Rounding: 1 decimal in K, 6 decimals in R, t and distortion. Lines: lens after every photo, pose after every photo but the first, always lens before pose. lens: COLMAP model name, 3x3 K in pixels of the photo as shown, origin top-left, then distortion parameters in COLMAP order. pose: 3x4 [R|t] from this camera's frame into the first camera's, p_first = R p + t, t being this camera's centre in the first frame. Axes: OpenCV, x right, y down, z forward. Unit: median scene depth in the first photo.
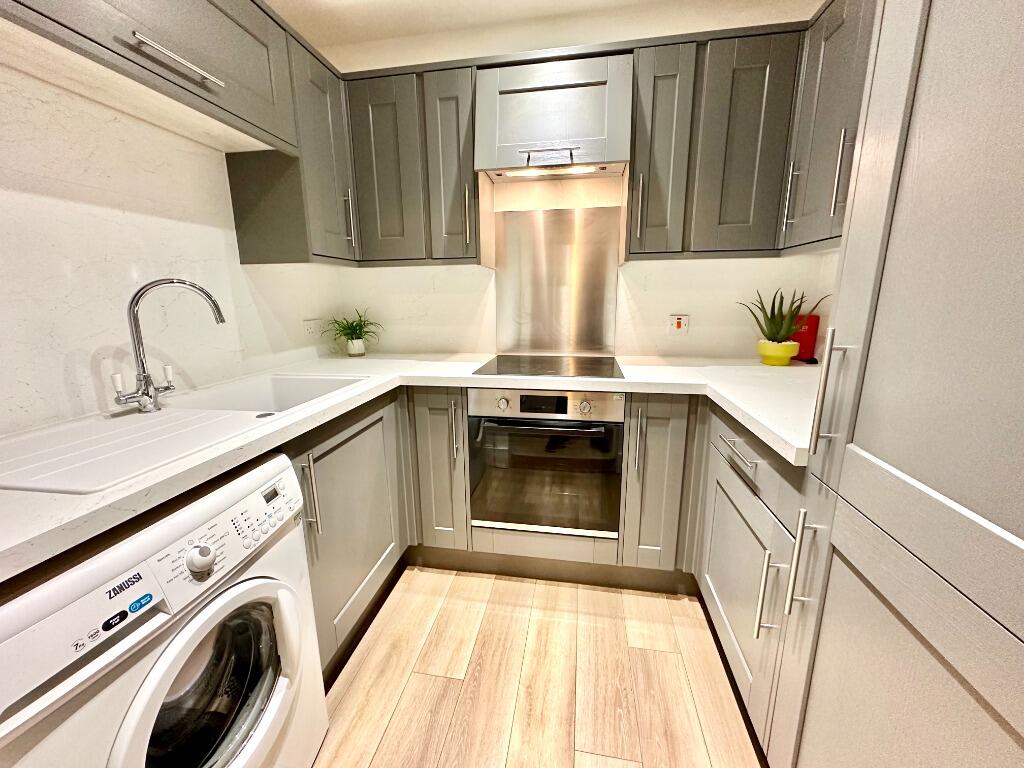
lens RADIAL K [[408.2, 0, 509.7], [0, 408.2, 382.5], [0, 0, 1]] dist [-0.001423, 0.000258]
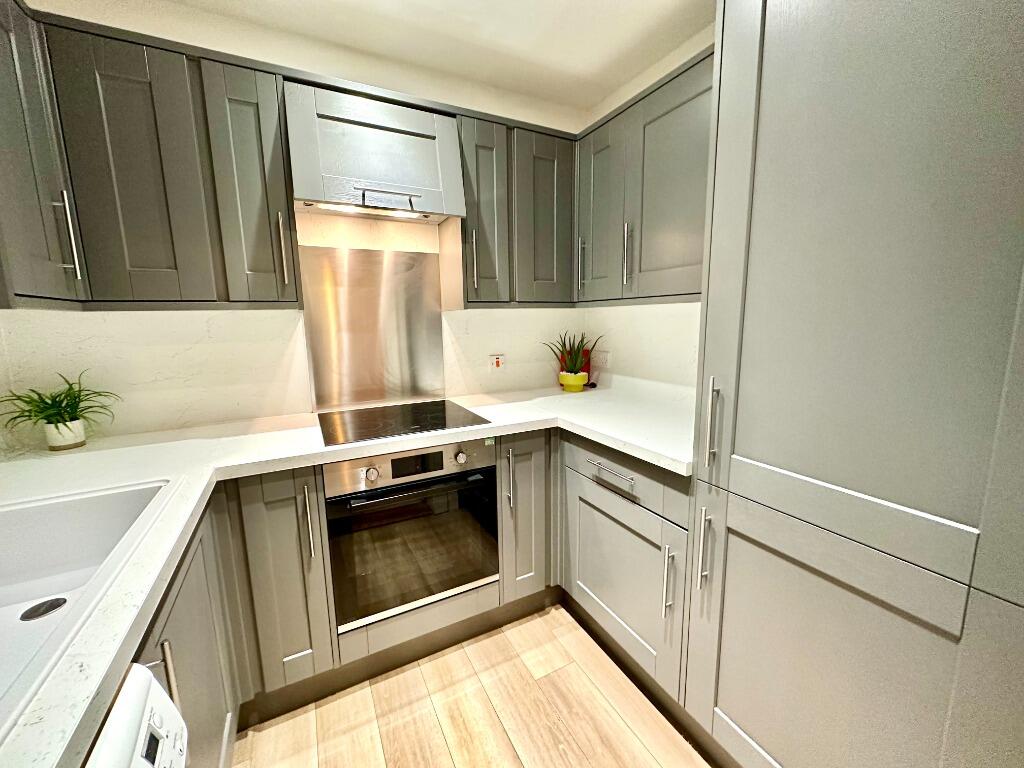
lens RADIAL K [[408.2, 0, 509.7], [0, 408.2, 382.5], [0, 0, 1]] dist [-0.001423, 0.000258]
pose [[0.793225, -0.098489, 0.600911, -0.277629], [0.137352, 0.990340, -0.018993, -0.080295], [-0.593236, 0.097602, 0.799090, 0.126645]]
